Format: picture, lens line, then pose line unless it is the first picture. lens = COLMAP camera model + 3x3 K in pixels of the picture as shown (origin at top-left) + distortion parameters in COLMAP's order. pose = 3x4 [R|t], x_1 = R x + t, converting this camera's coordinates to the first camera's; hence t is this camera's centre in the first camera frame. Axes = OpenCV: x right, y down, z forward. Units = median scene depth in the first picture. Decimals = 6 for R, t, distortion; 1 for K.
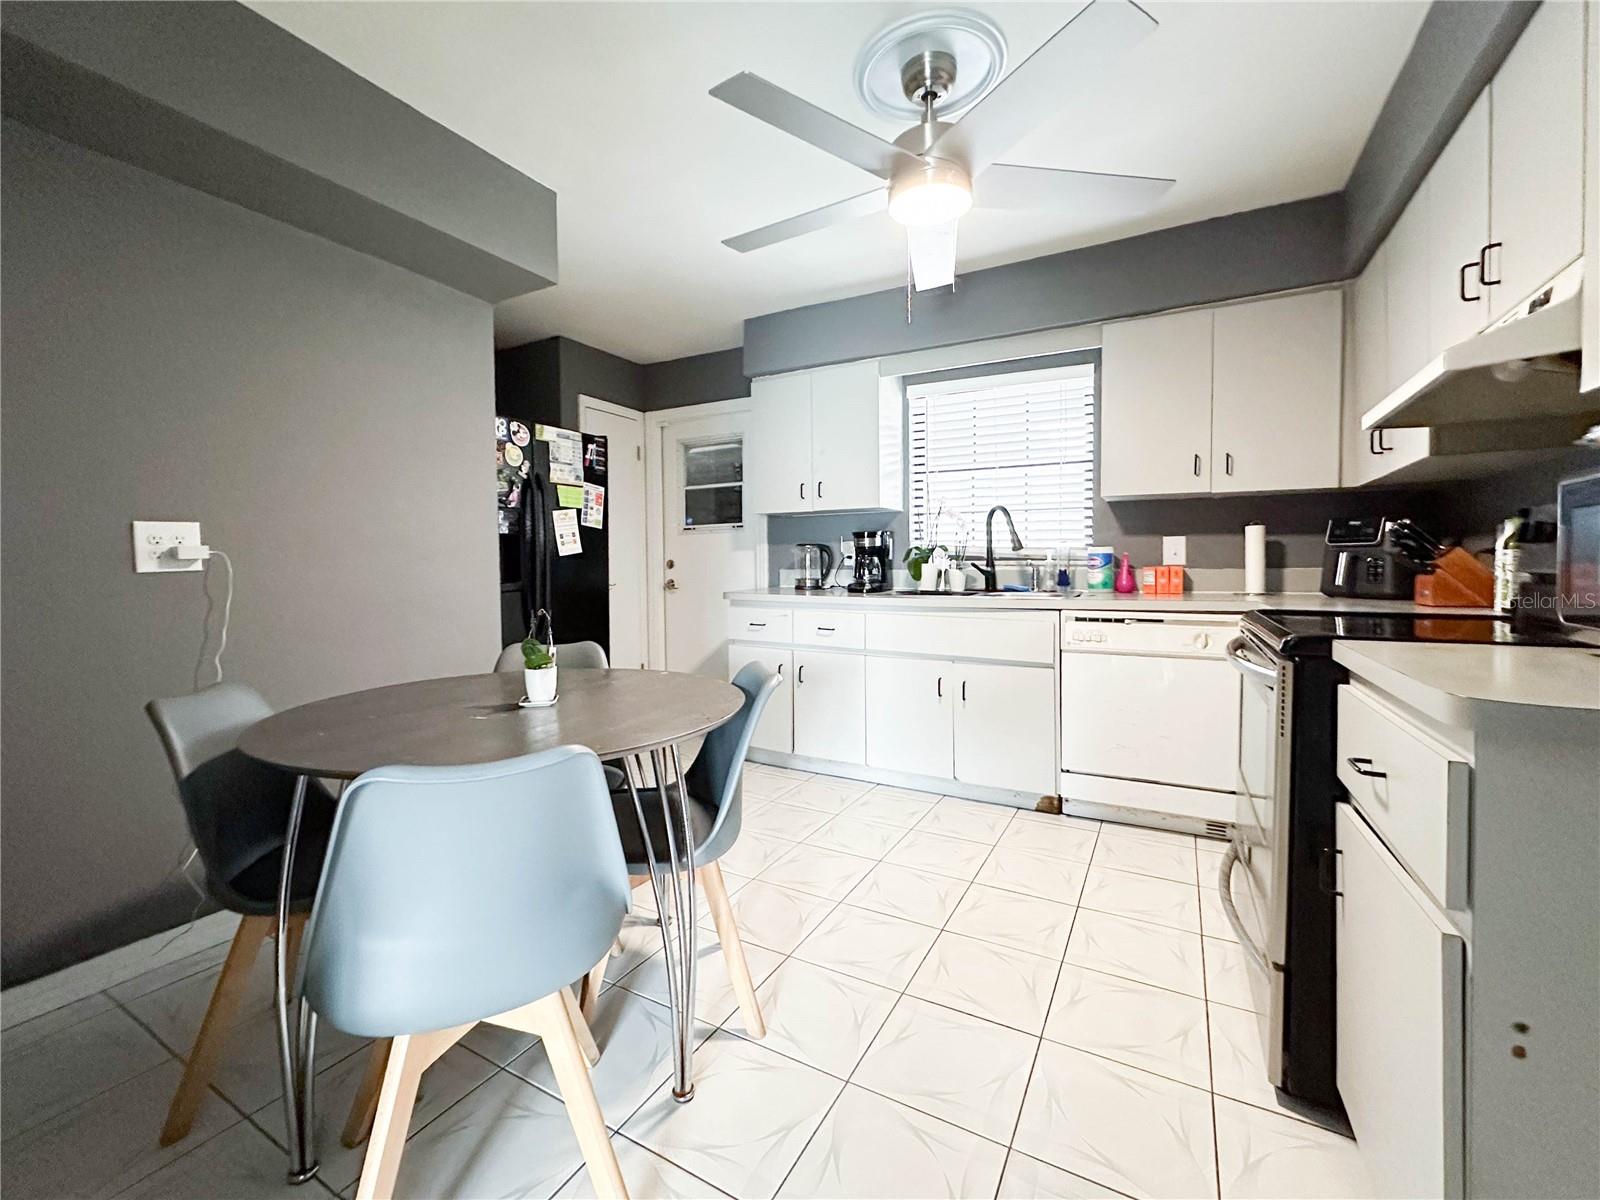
lens RADIAL K [[648.4, 0, 822.5], [0, 648.4, 580.4], [0, 0, 1]] dist [-0.001136, -0.000278]
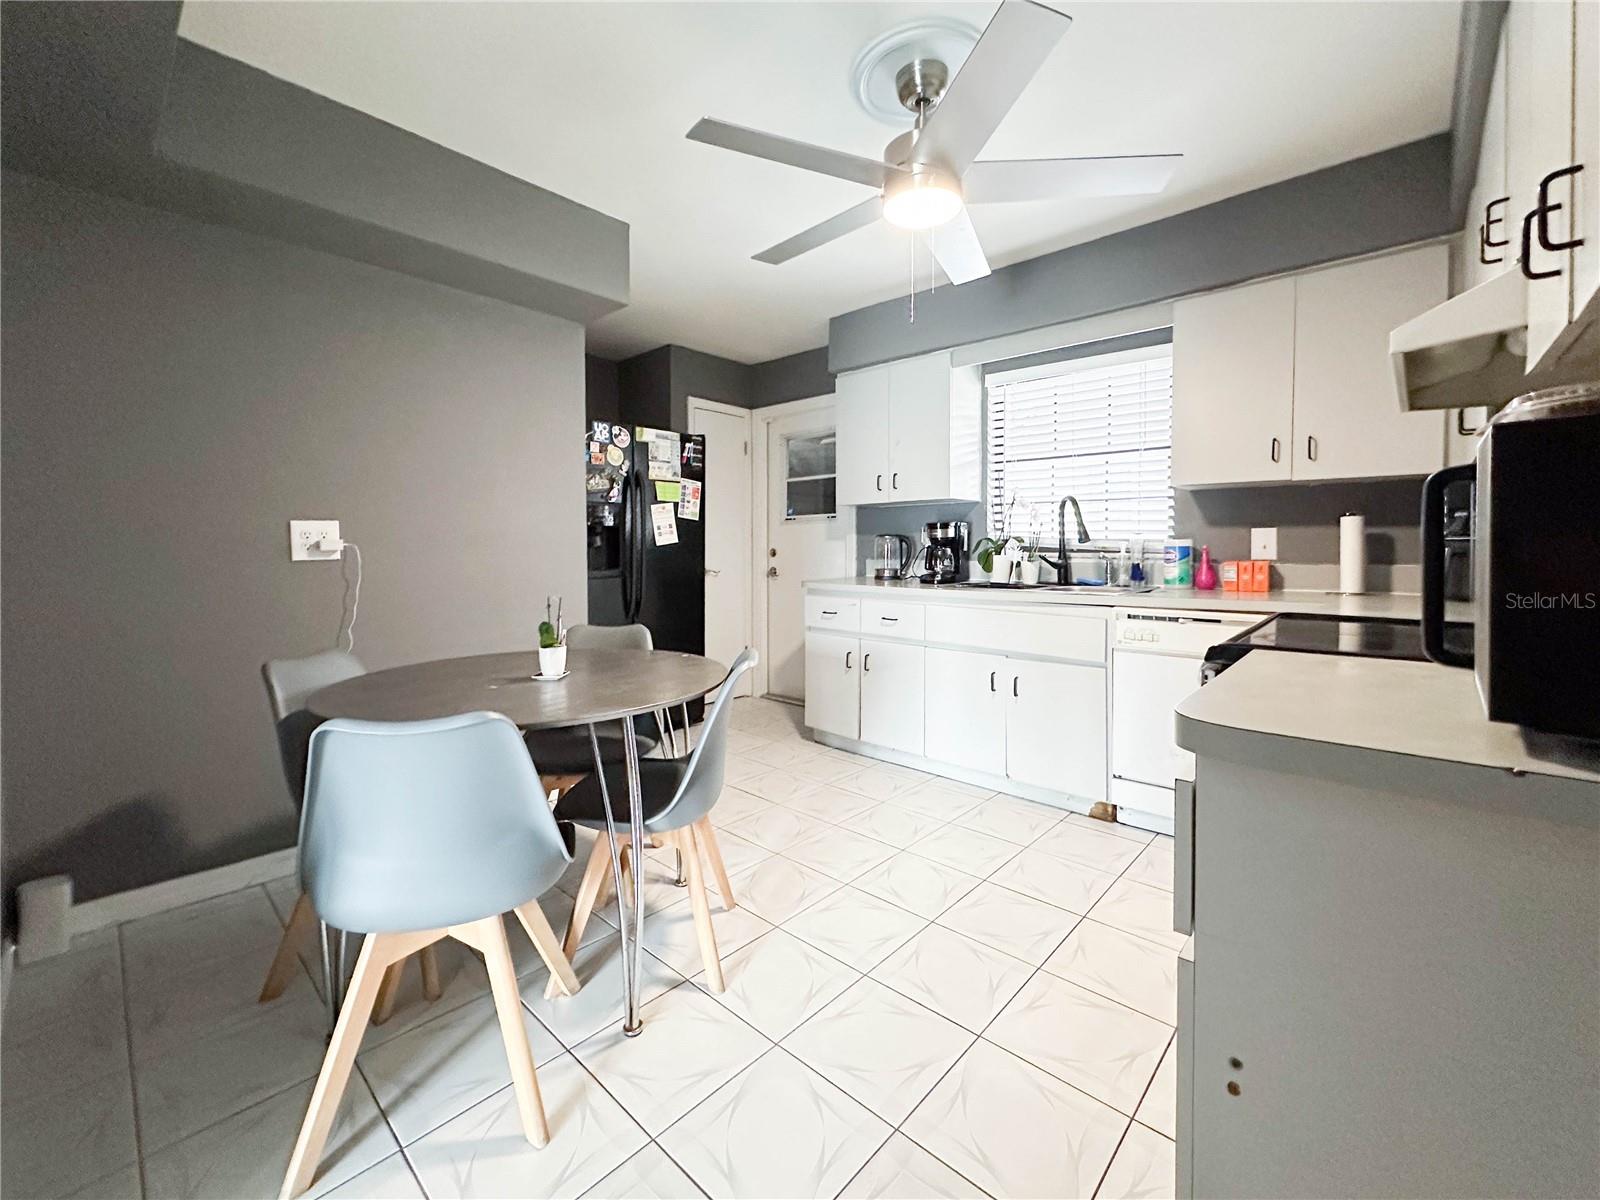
lens RADIAL K [[654.4, 0, 847.5], [0, 654.4, 561.5], [0, 0, 1]] dist [-0.001596, -0.000147]
pose [[0.976508, 0.009767, -0.215259, 0.162451], [-0.011317, 0.999918, -0.005969, -0.008347], [0.215184, 0.008265, 0.976539, -0.016259]]
